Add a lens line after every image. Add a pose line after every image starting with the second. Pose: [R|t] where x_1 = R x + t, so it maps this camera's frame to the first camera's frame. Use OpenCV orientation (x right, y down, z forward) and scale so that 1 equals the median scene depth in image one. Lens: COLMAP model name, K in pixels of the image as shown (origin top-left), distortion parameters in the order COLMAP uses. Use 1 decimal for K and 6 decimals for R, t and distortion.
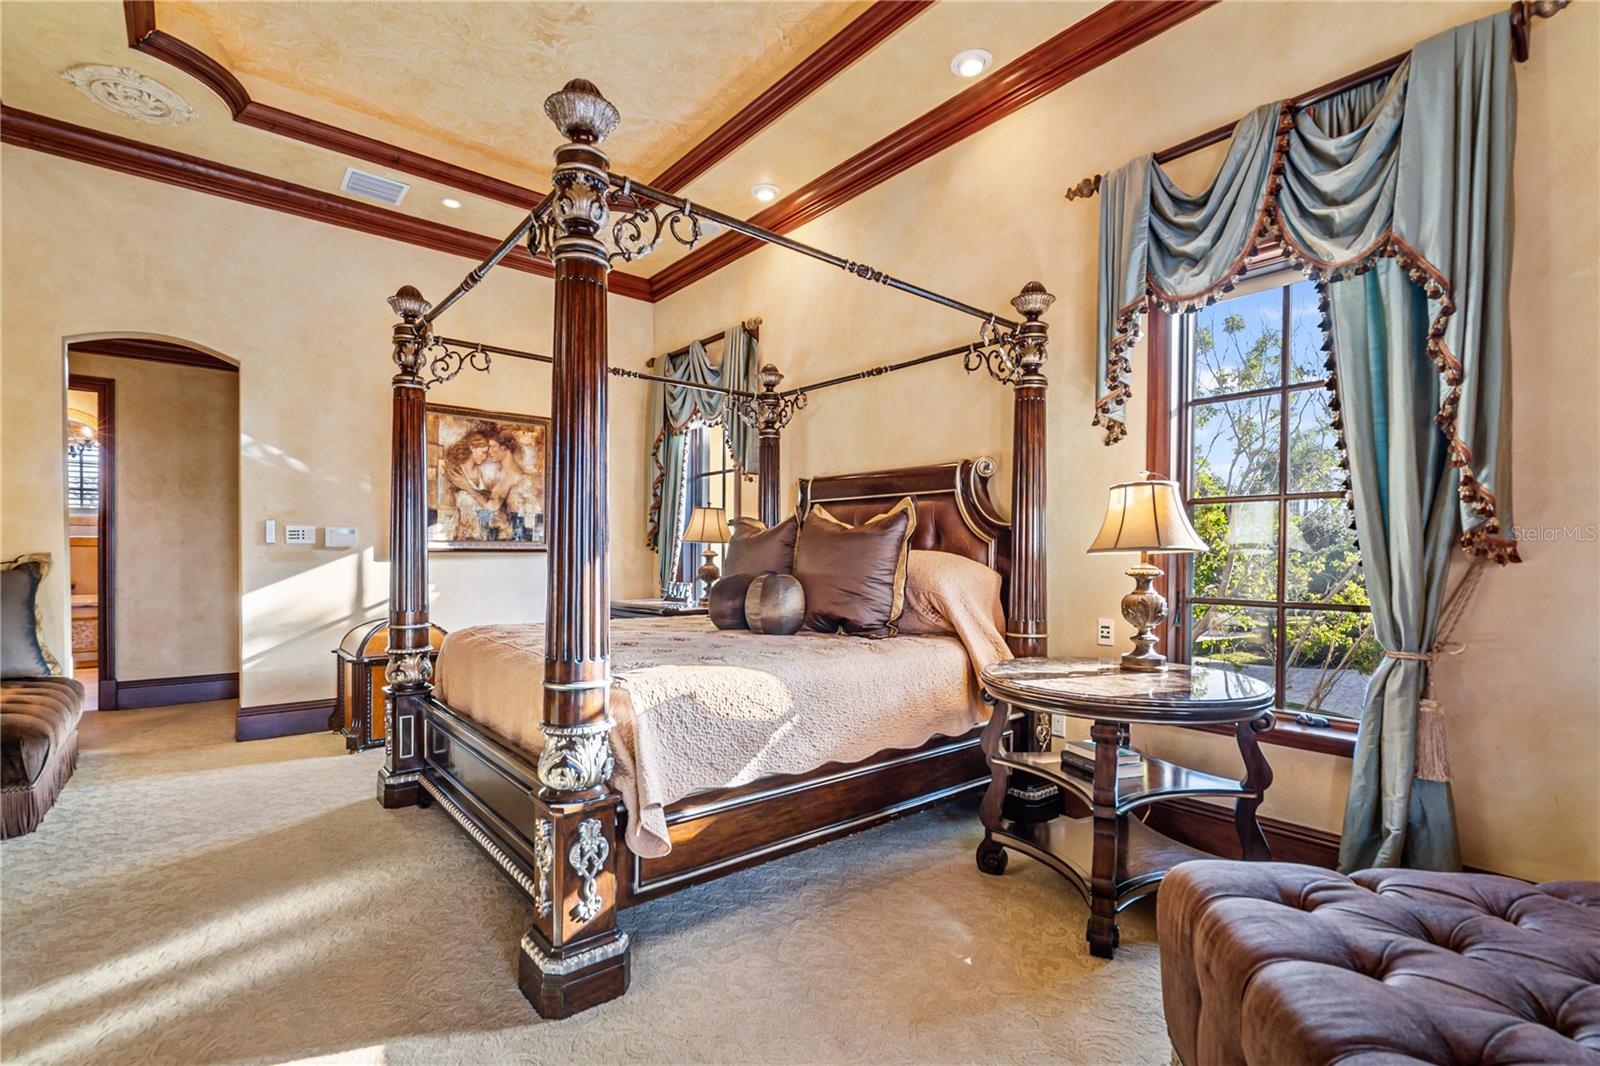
lens RADIAL K [[736.8, 0, 799.3], [0, 736.8, 568.8], [0, 0, 1]] dist [0.000542, 0.000070]
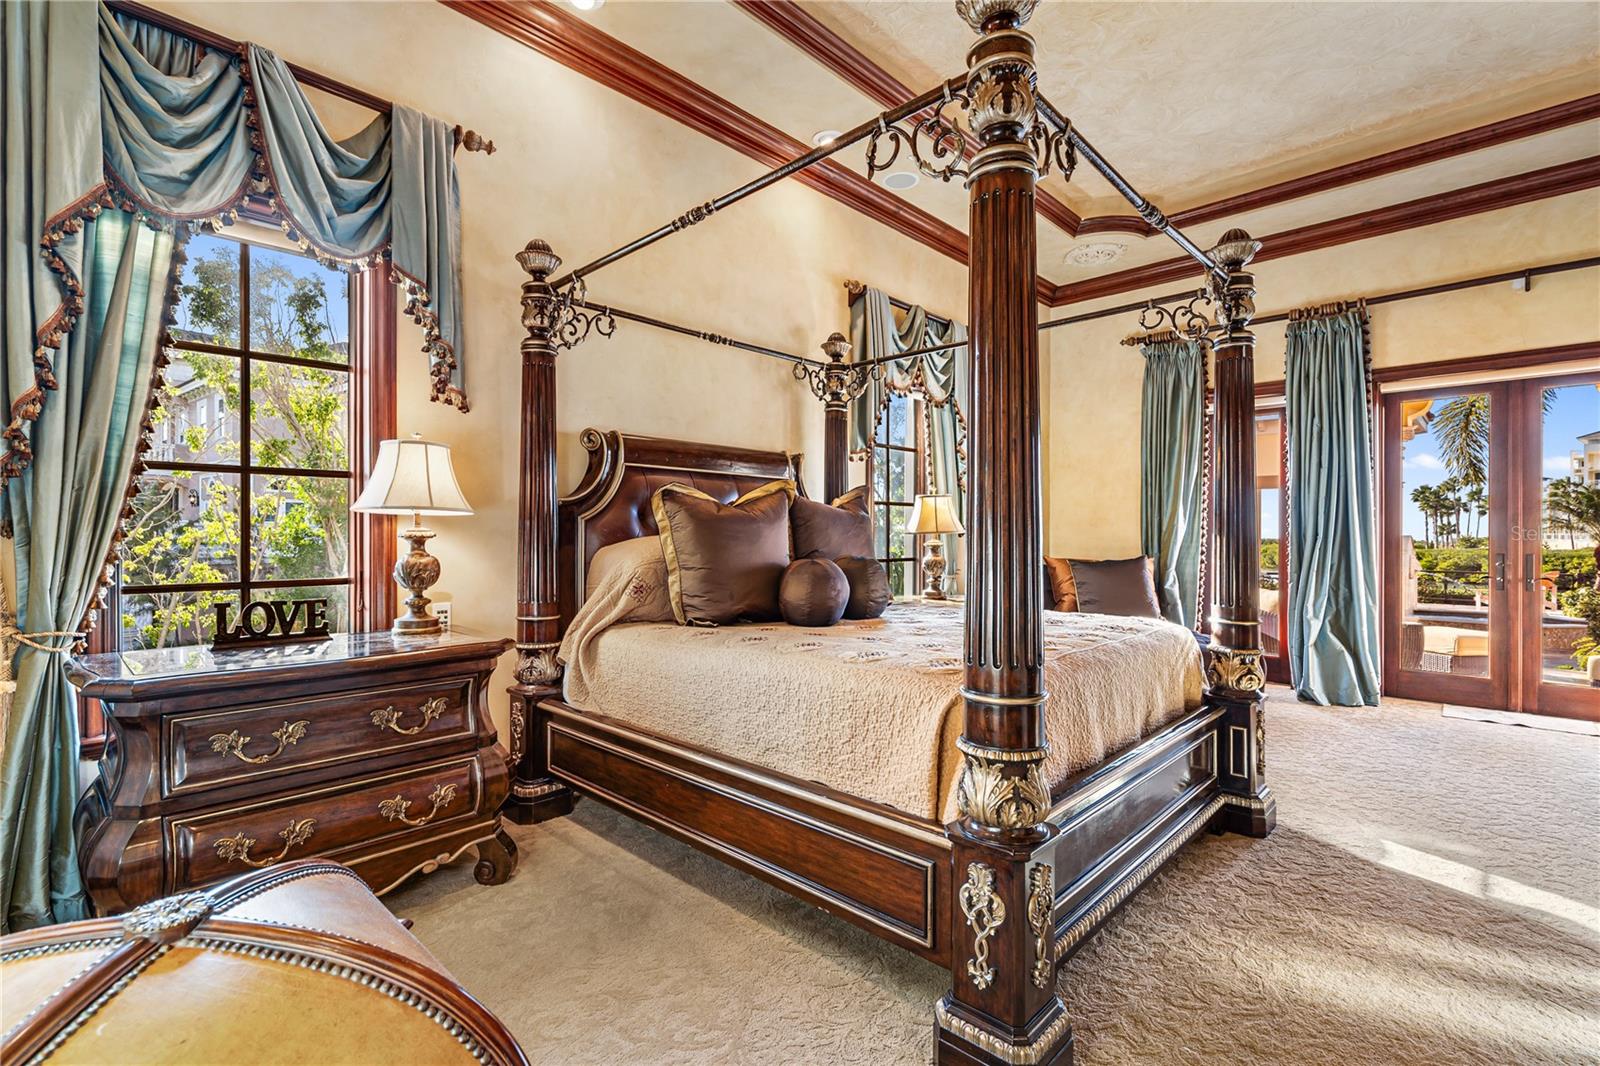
lens RADIAL K [[731.2, 0, 800.0], [0, 731.2, 533.0], [0, 0, 1]] dist [-0.000619, -0.000060]
pose [[-0.109936, -0.003025, 0.993934, -0.810760], [0.016741, 0.999848, 0.004895, -0.023118], [-0.993798, 0.017178, -0.109869, 0.976504]]
